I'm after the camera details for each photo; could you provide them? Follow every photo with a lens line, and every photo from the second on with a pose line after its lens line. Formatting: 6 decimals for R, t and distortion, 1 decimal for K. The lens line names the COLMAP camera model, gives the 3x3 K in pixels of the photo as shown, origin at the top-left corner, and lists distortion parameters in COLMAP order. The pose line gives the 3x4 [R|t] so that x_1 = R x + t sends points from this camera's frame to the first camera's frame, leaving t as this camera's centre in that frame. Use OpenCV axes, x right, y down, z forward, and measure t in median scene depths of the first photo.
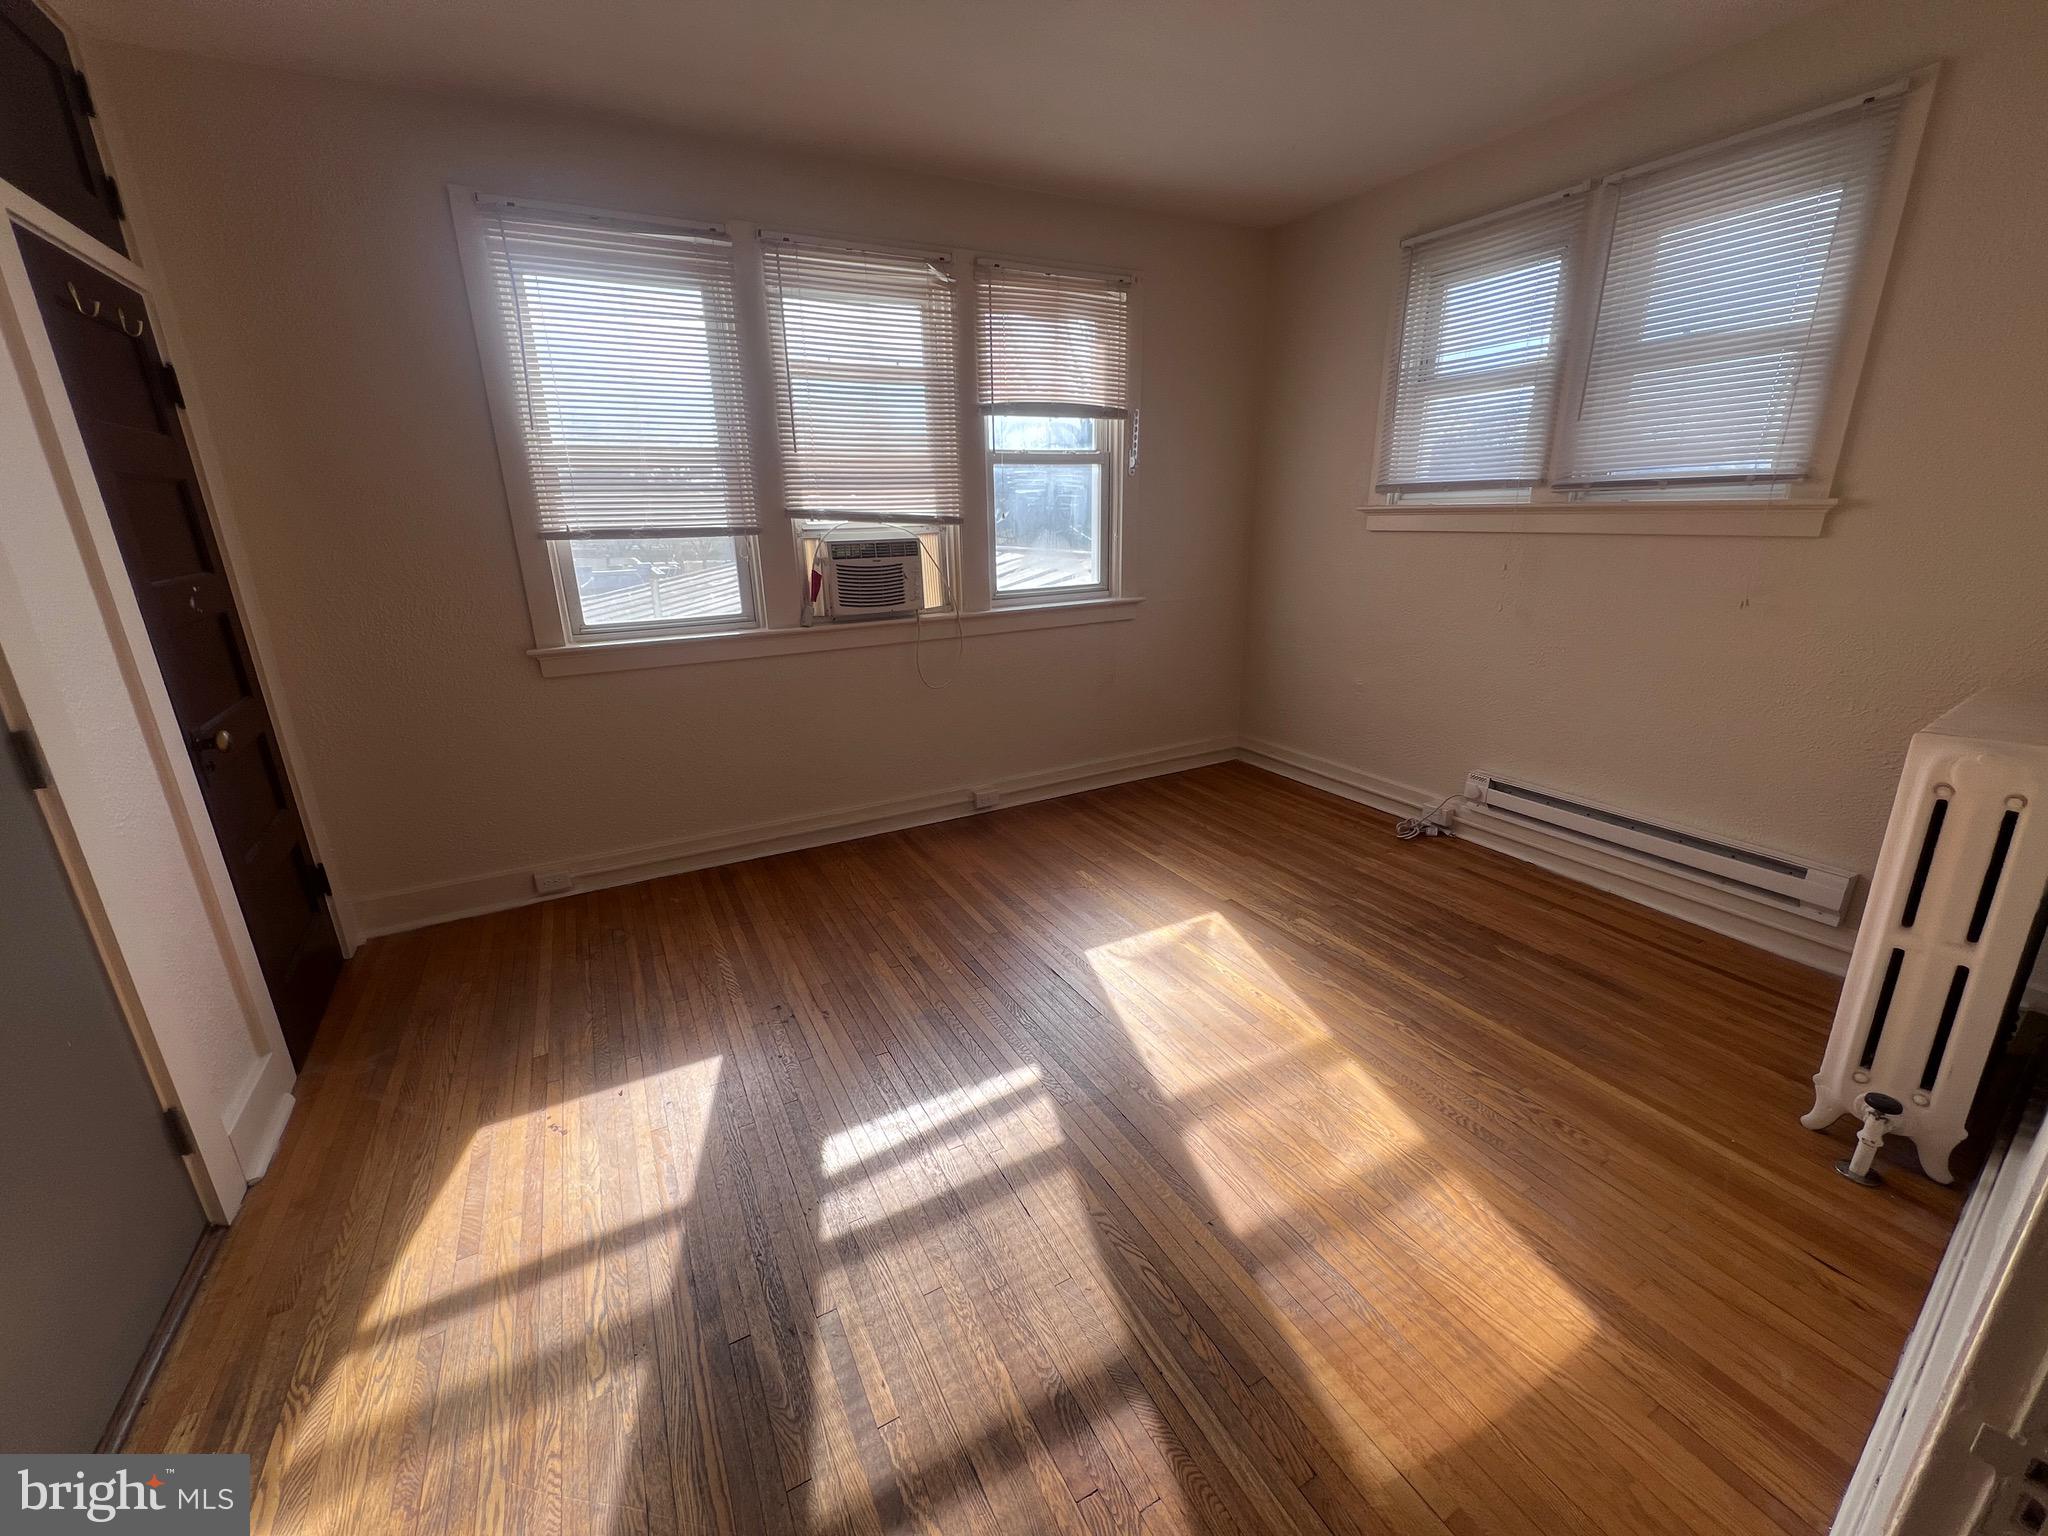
lens RADIAL K [[818.9, 0, 1019.1], [0, 818.9, 760.8], [0, 0, 1]] dist [-0.002006, 0.000277]
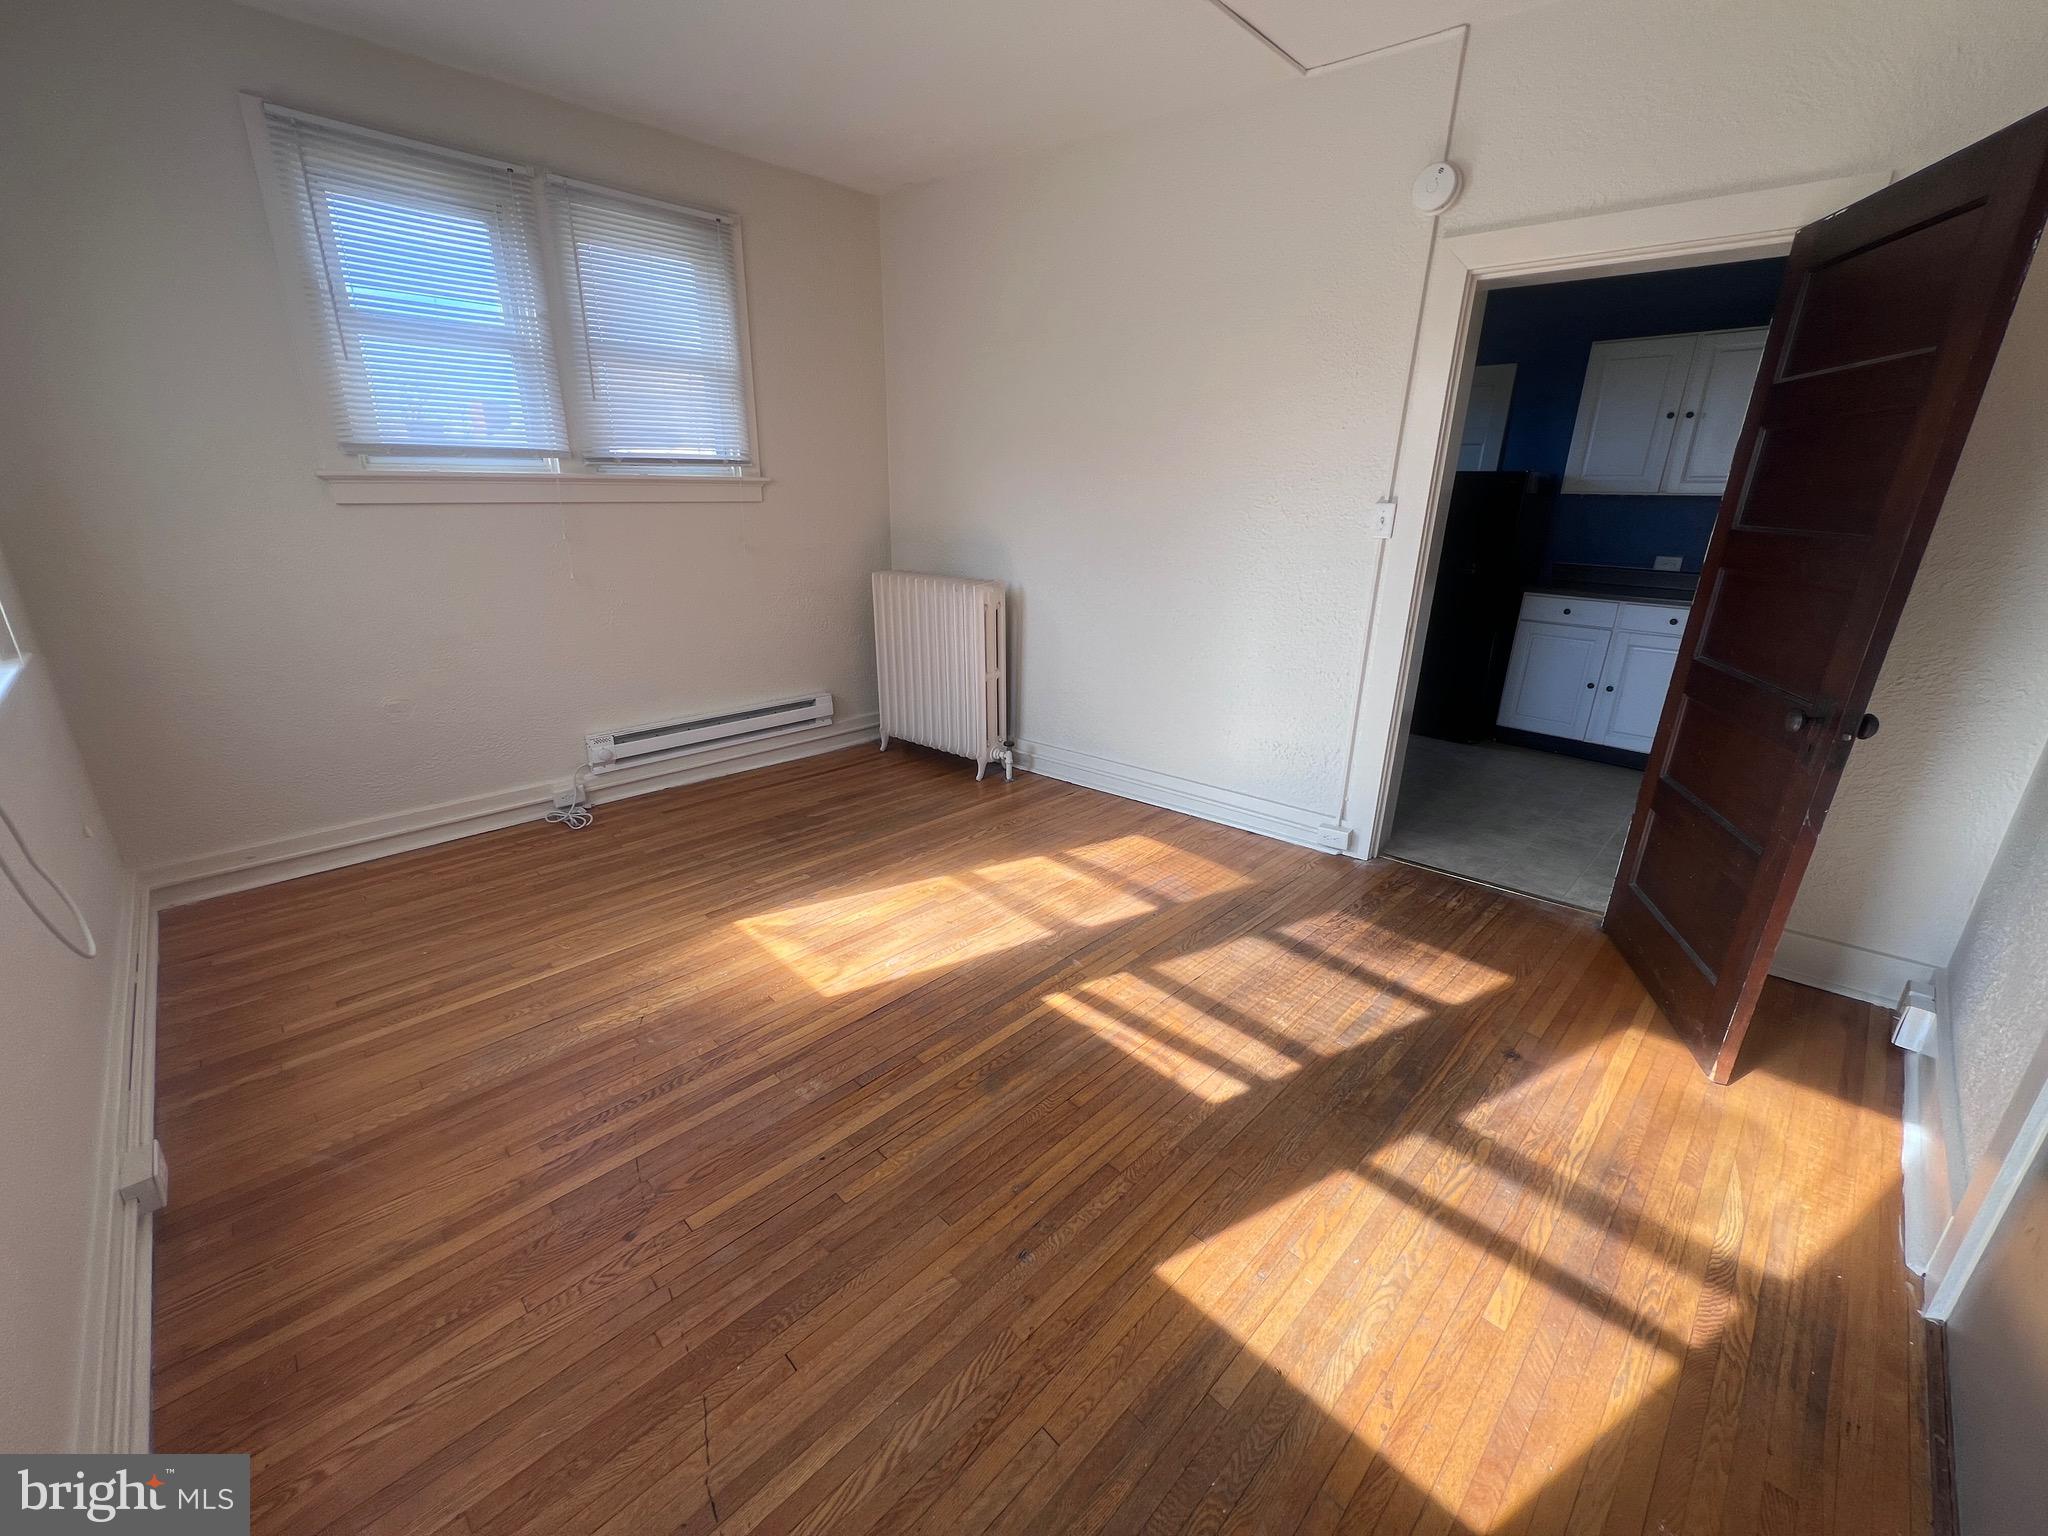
lens RADIAL K [[818.9, 0, 1009.7], [0, 818.9, 763.0], [0, 0, 1]] dist [-0.002006, 0.000277]
pose [[-0.276768, -0.295100, 0.914503, -0.765547], [0.274519, 0.887736, 0.369544, -0.275907], [-0.920890, 0.353327, -0.164686, 0.989649]]
